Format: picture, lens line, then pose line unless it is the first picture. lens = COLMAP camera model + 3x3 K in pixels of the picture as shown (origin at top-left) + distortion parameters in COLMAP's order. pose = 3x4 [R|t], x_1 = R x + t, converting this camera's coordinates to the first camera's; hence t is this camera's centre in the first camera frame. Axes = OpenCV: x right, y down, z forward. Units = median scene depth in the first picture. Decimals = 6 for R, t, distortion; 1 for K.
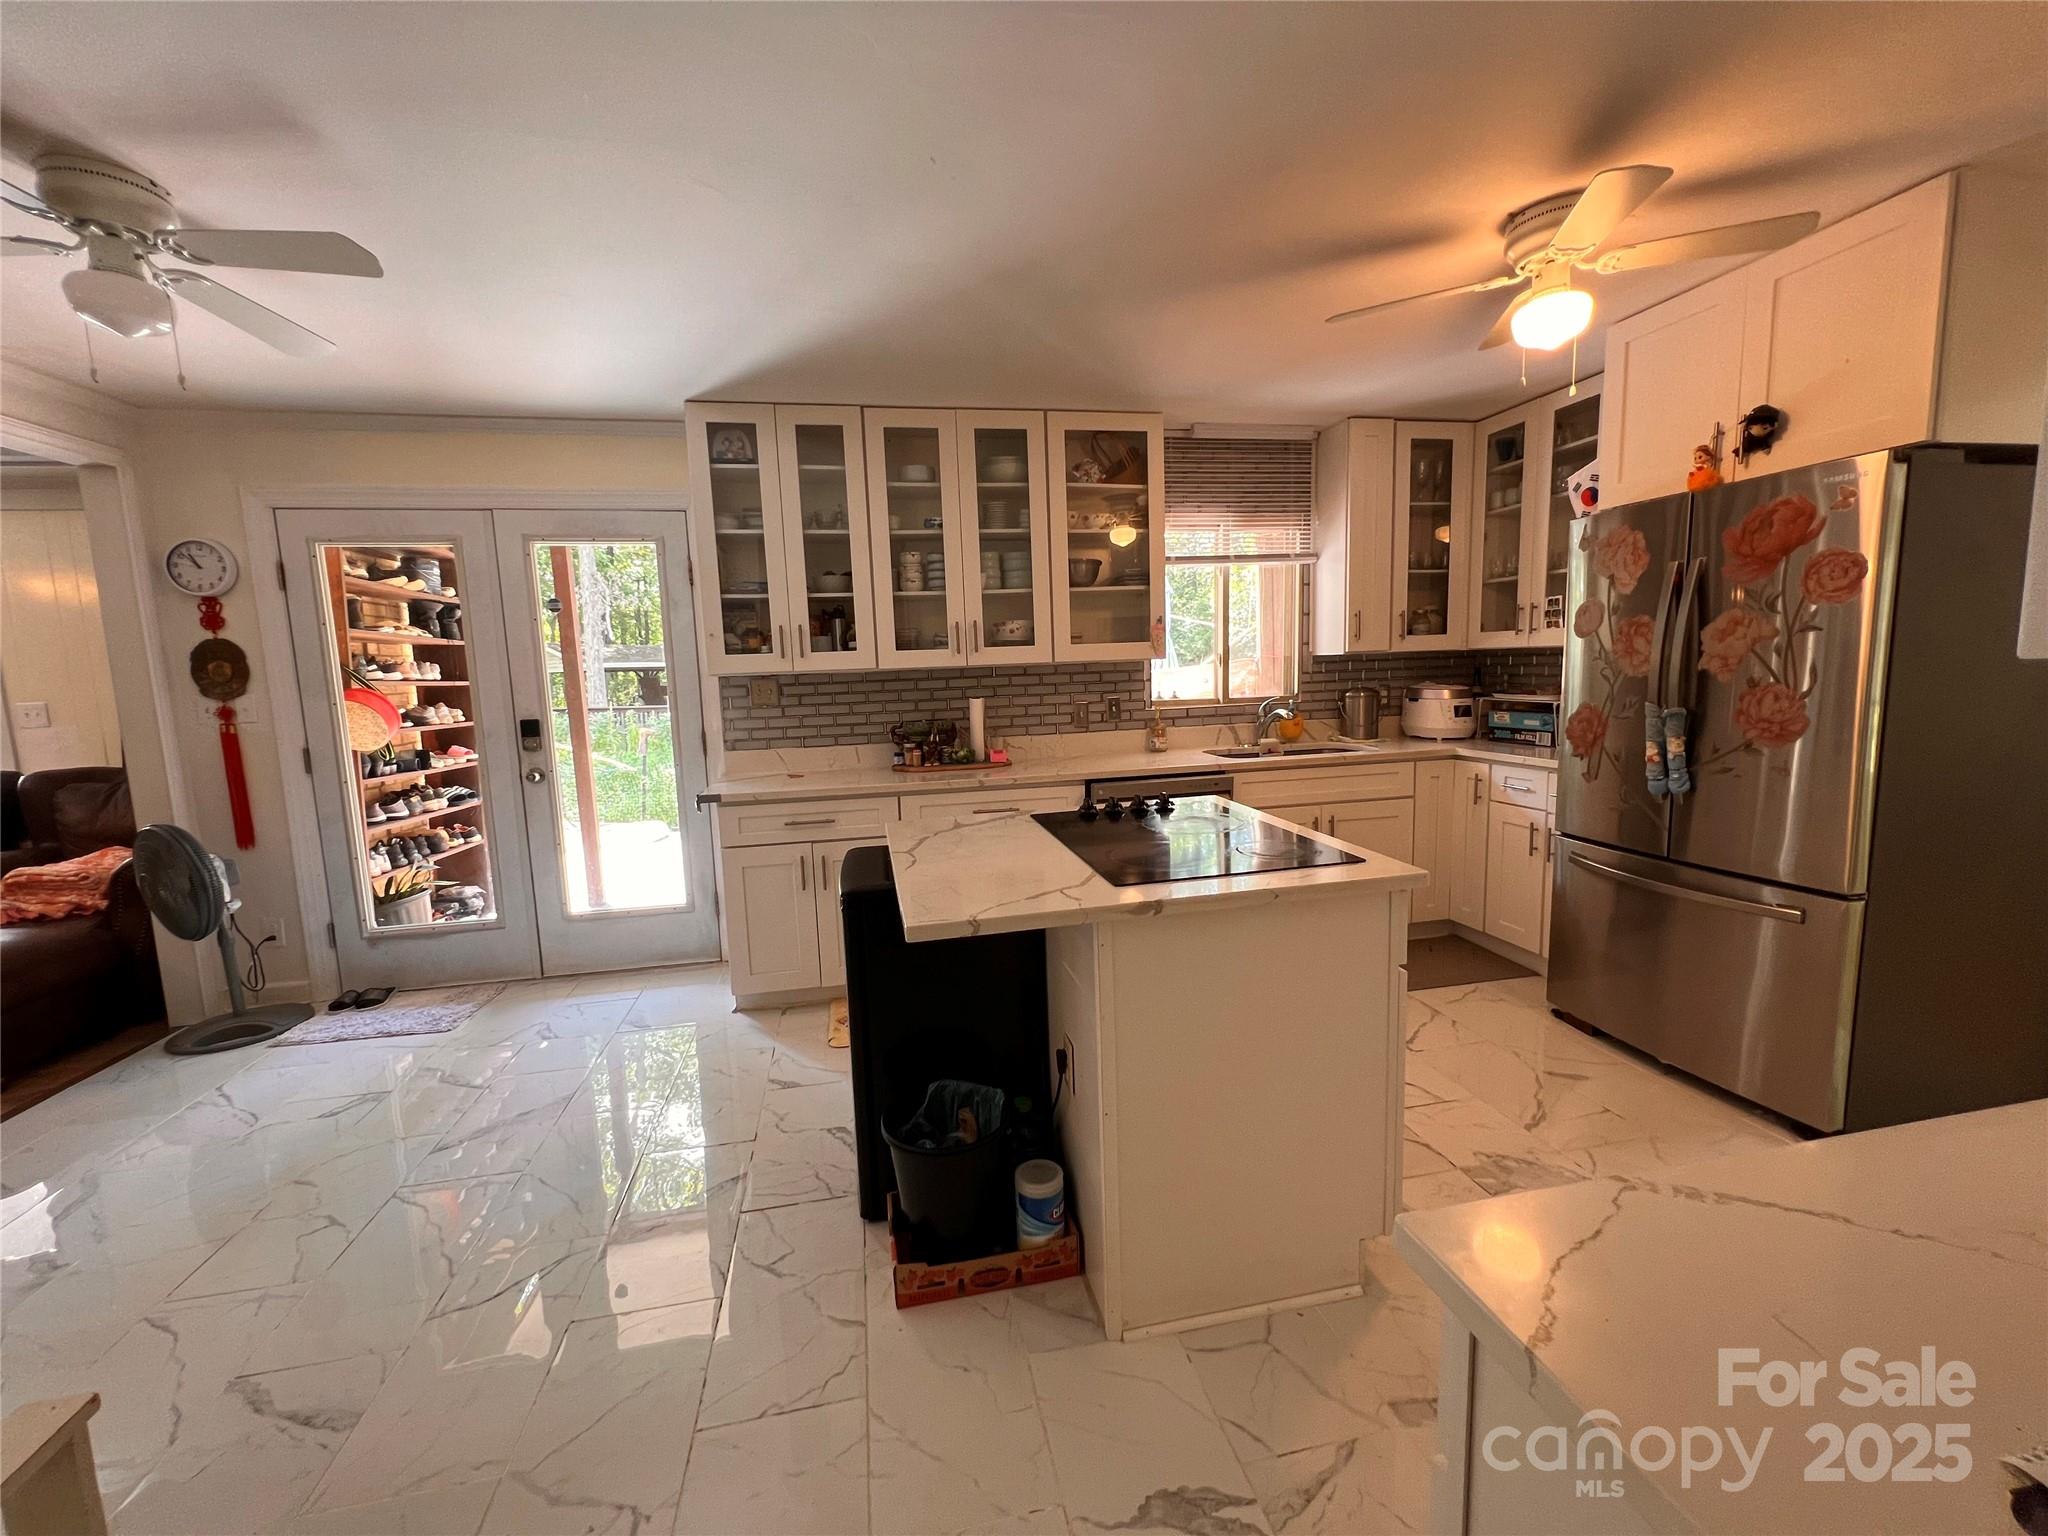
lens RADIAL K [[822.3, 0, 1019.3], [0, 822.3, 770.9], [0, 0, 1]] dist [0.000308, 0.000079]
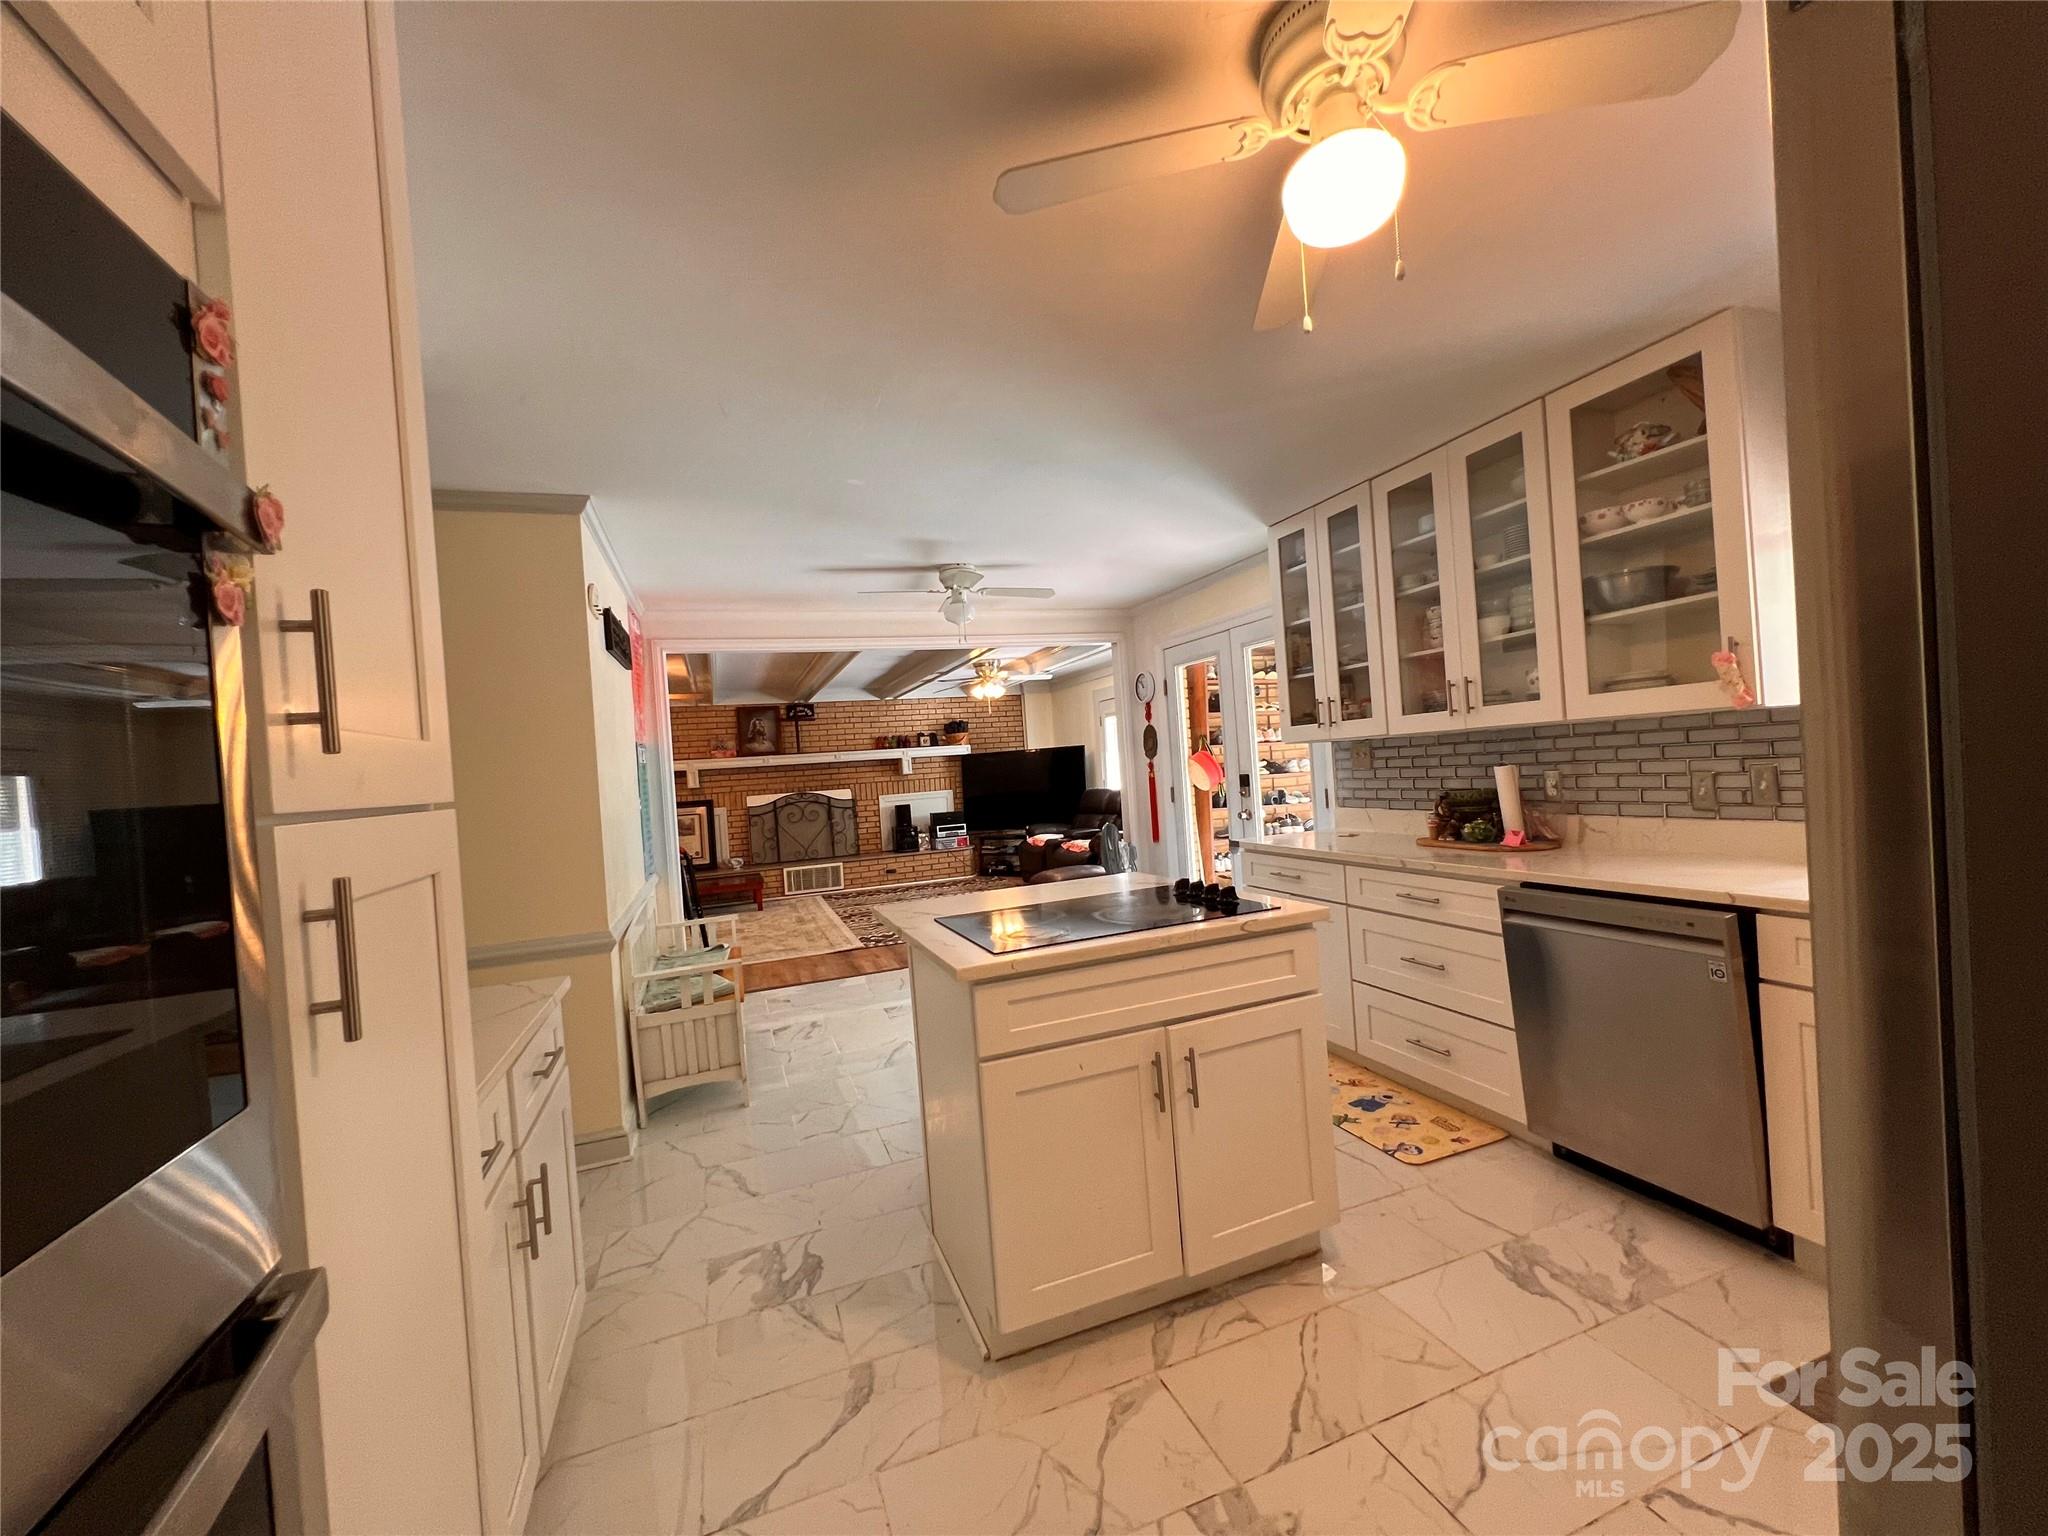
lens RADIAL K [[822.3, 0, 1020.9], [0, 822.3, 768.5], [0, 0, 1]] dist [0.000308, 0.000079]
pose [[0.154276, 0.026897, -0.987662, 0.717921], [-0.059391, 0.998074, 0.017904, -0.074507], [0.986241, 0.055896, 0.155577, 0.411771]]
